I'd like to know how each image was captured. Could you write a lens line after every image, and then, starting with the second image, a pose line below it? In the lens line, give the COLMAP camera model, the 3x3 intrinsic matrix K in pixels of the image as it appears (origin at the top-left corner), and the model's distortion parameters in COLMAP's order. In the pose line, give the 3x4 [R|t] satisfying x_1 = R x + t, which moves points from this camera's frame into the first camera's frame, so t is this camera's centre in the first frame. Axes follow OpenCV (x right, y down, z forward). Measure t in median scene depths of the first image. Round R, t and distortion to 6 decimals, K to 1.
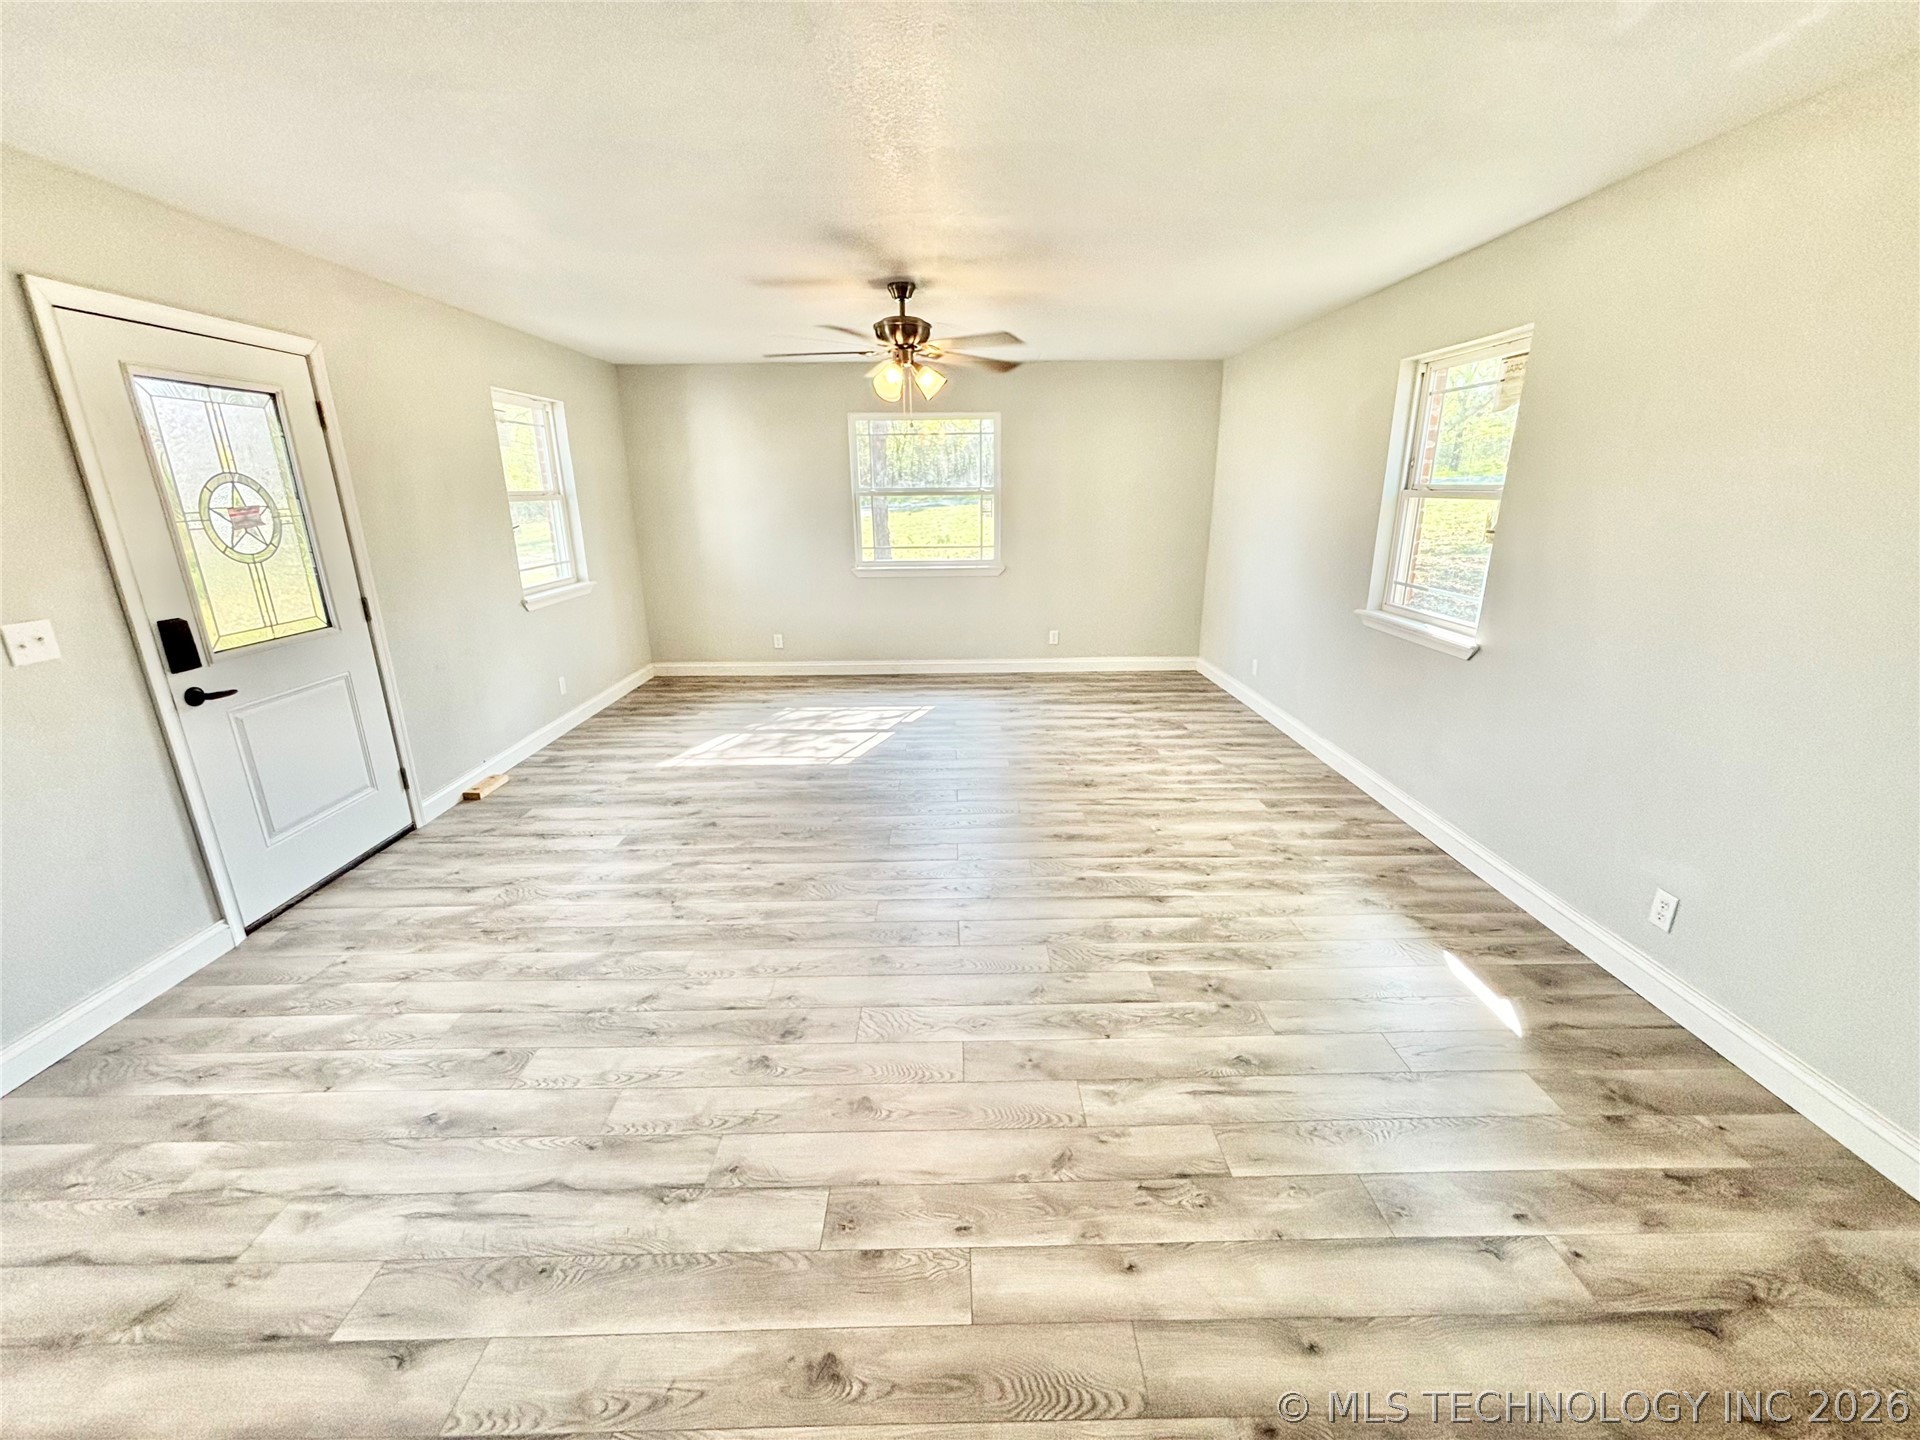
lens RADIAL K [[777.4, 0, 958.8], [0, 777.4, 710.7], [0, 0, 1]] dist [0.001358, 0.000830]
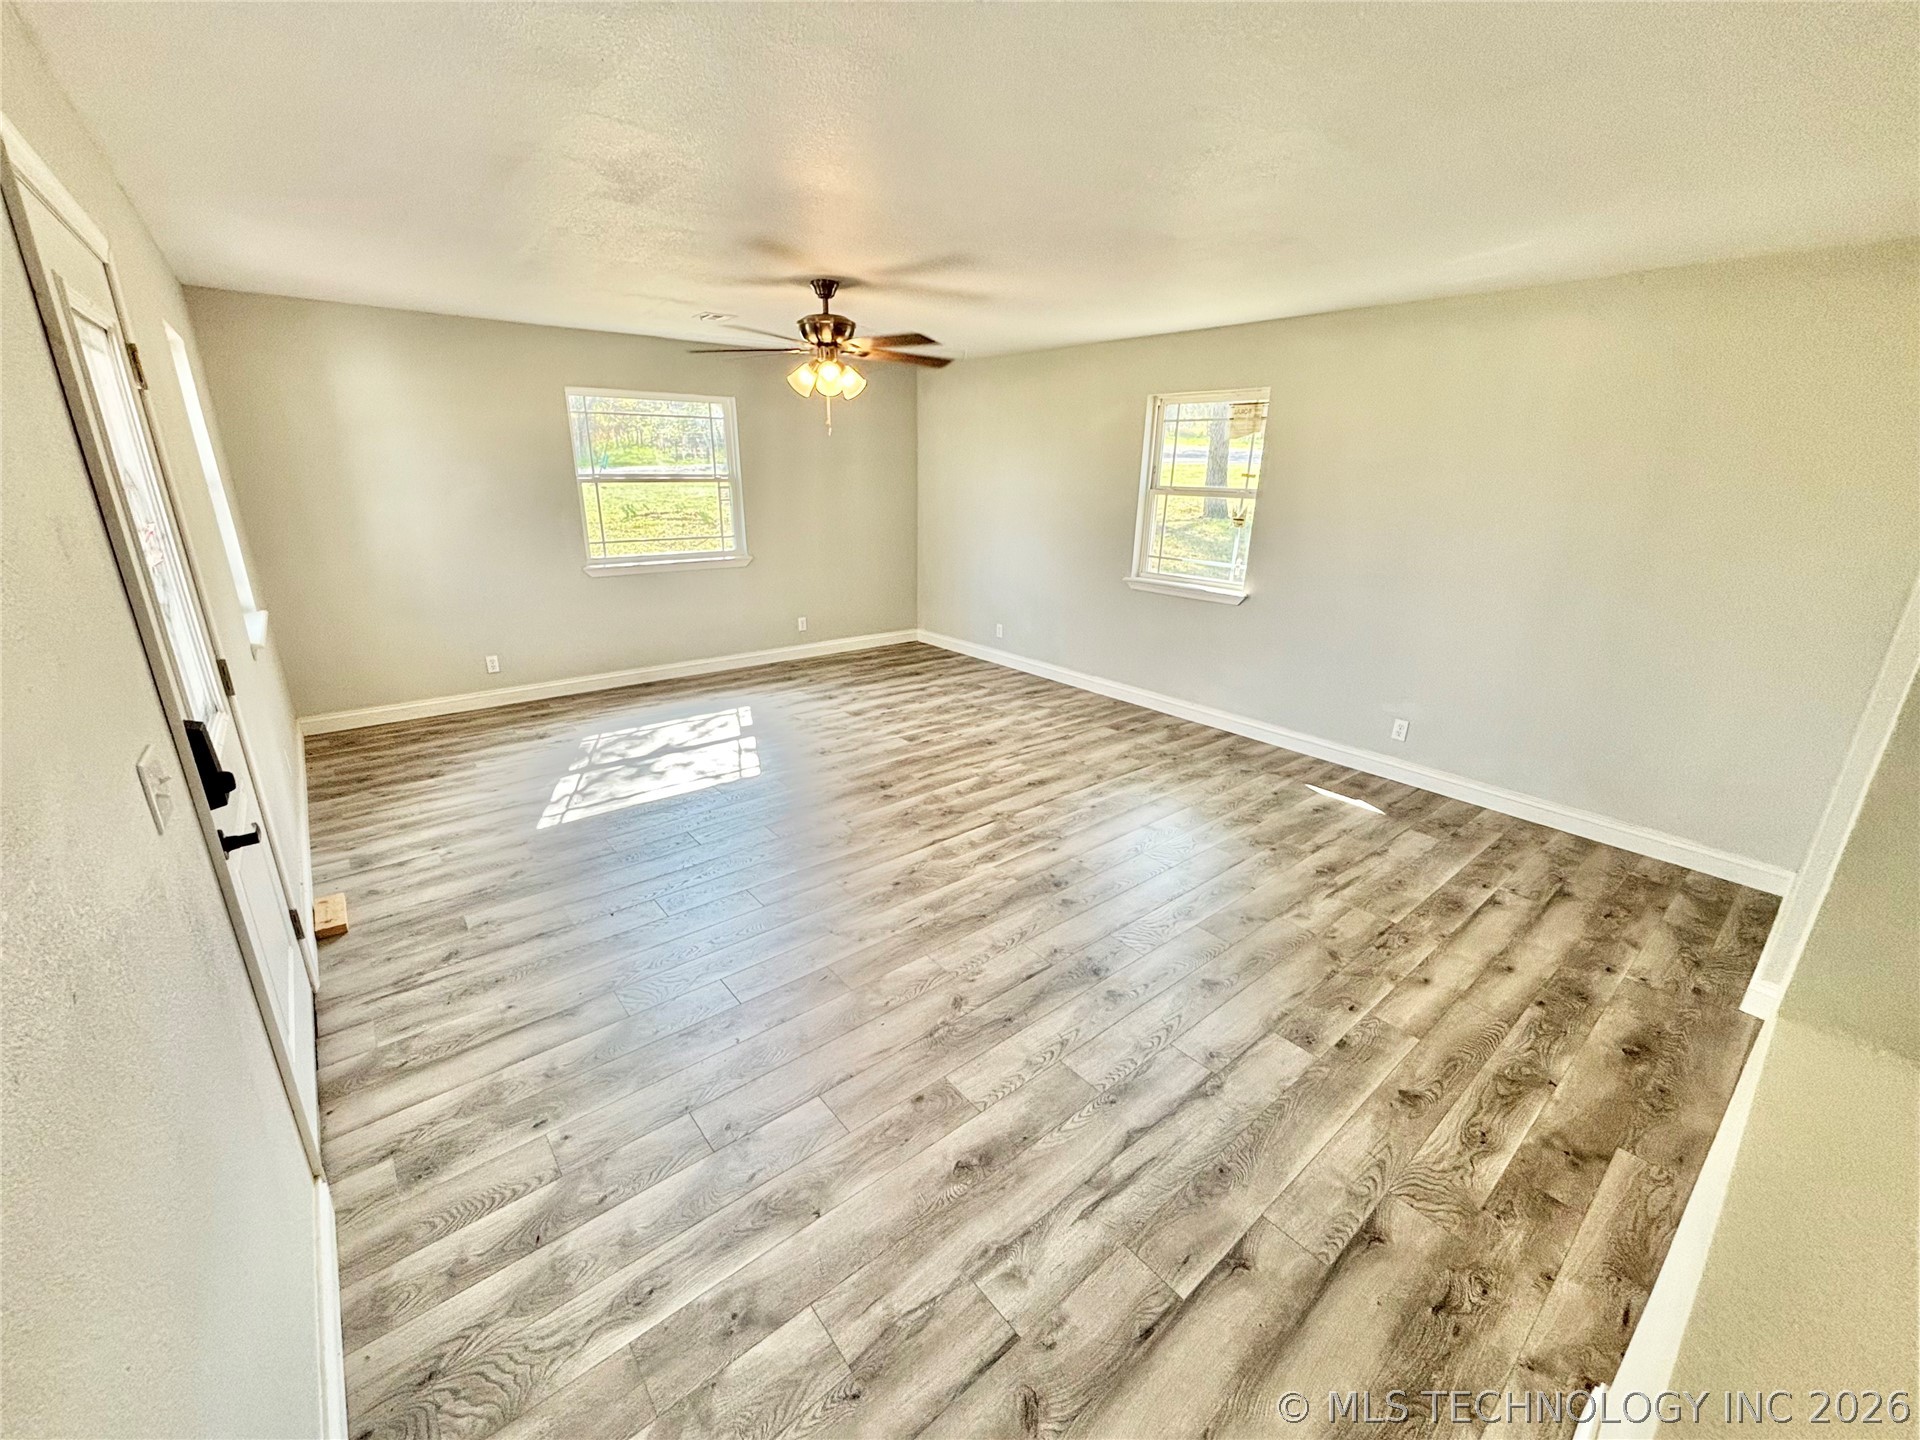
lens RADIAL K [[777.4, 0, 958.8], [0, 777.4, 710.7], [0, 0, 1]] dist [0.001358, 0.000830]
pose [[0.776938, -0.169851, 0.606232, -0.662964], [0.152572, 0.985013, 0.080442, -0.061680], [-0.610810, 0.029996, 0.791209, 0.126036]]
